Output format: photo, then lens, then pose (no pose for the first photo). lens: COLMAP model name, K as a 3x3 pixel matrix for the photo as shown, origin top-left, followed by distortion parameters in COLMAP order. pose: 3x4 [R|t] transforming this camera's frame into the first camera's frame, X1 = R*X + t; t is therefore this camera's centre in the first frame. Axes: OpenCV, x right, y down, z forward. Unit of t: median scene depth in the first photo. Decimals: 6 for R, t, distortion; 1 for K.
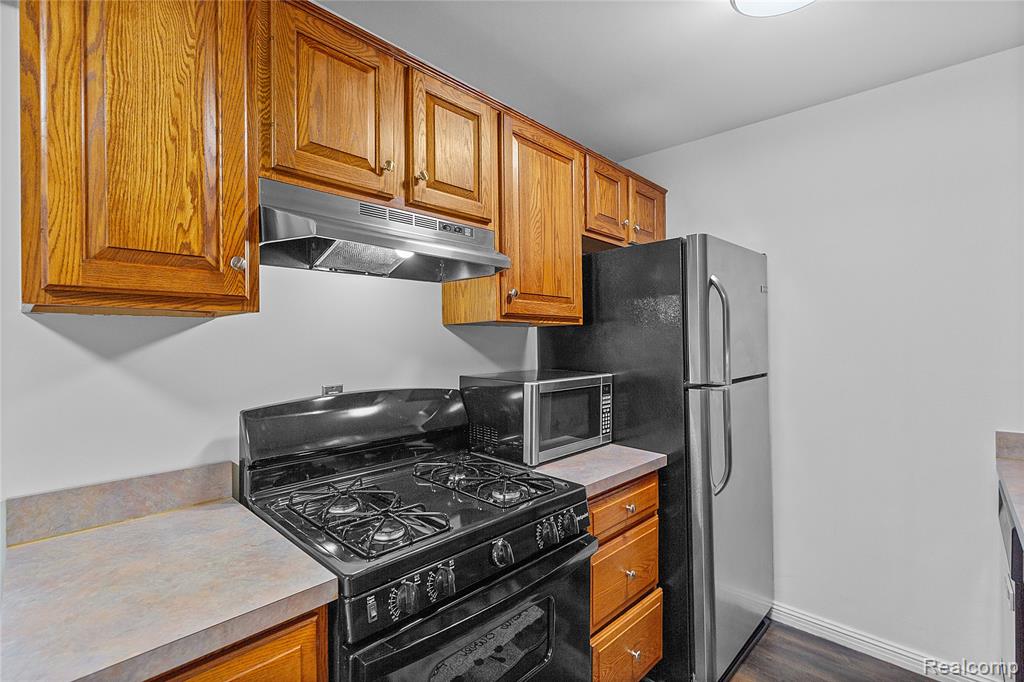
lens RADIAL K [[464.3, 0, 512.0], [0, 464.3, 341.0], [0, 0, 1]] dist [0.002676, 0.000031]
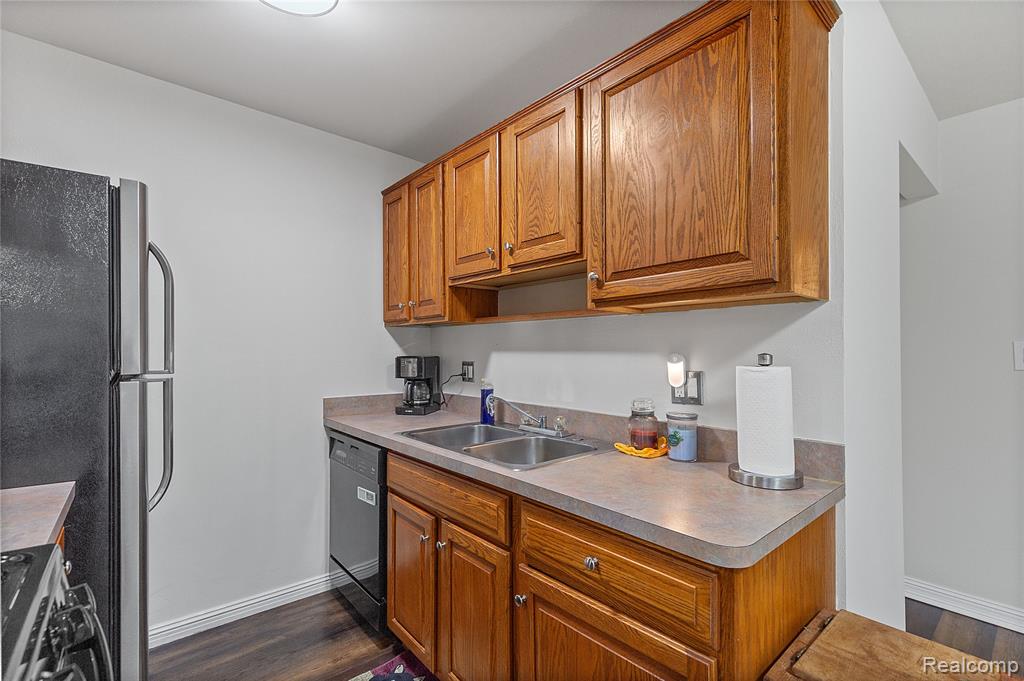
lens RADIAL K [[464.3, 0, 512.0], [0, 464.3, 340.5], [0, 0, 1]] dist [0.002676, 0.000031]
pose [[0.089765, 0.026771, 0.995603, -0.311770], [-0.012258, 0.999593, -0.025773, 0.049223], [-0.995888, -0.009891, 0.090056, 0.306388]]
